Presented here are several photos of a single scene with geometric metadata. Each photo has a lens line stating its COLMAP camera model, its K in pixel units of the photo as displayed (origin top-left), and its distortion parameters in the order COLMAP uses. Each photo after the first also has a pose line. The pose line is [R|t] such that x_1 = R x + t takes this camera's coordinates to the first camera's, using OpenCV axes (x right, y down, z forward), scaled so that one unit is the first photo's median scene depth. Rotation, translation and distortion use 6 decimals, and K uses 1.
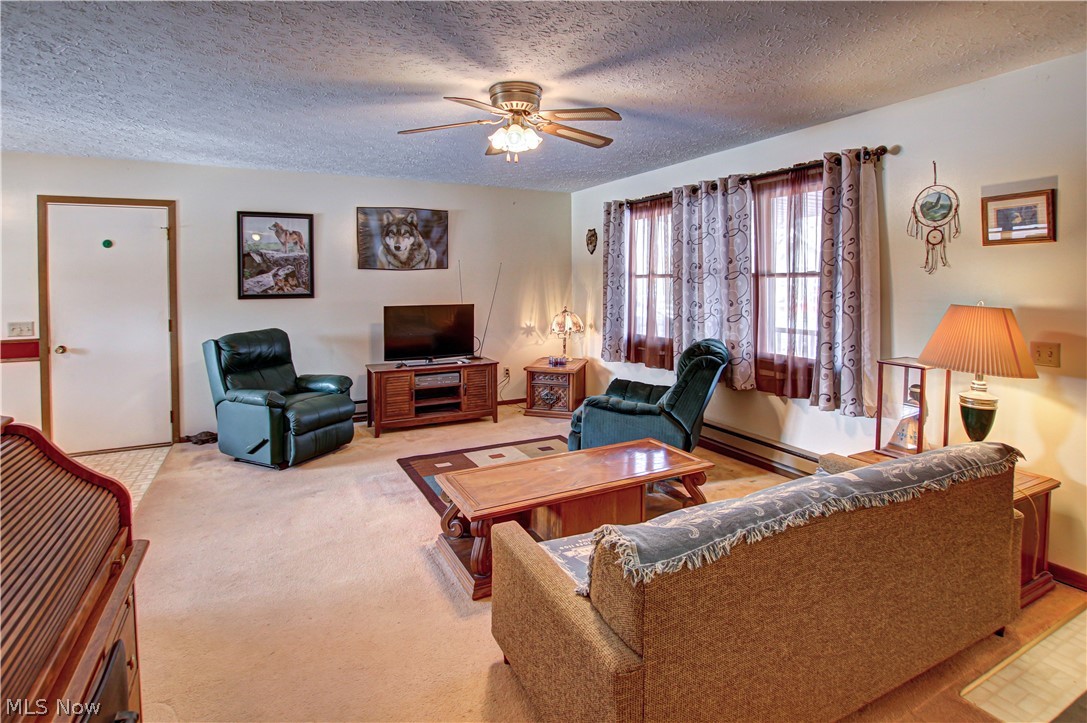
lens RADIAL K [[572.1, 0, 554.4], [0, 572.1, 287.0], [0, 0, 1]] dist [-0.027972, 0.003767]
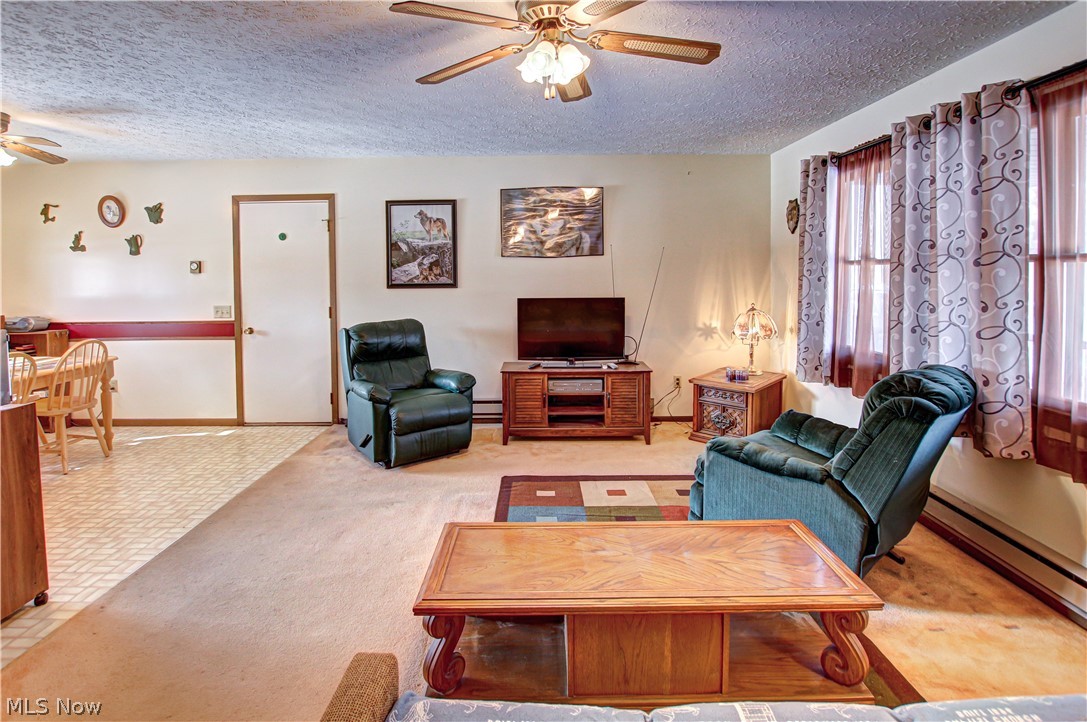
lens RADIAL K [[572.1, 0, 531.9], [0, 572.1, 286.0], [0, 0, 1]] dist [-0.027972, 0.003767]
pose [[0.876966, 0.011089, -0.480424, 0.162435], [-0.003632, 0.999858, 0.016449, -0.000051], [0.480538, -0.012680, 0.876882, 0.248217]]
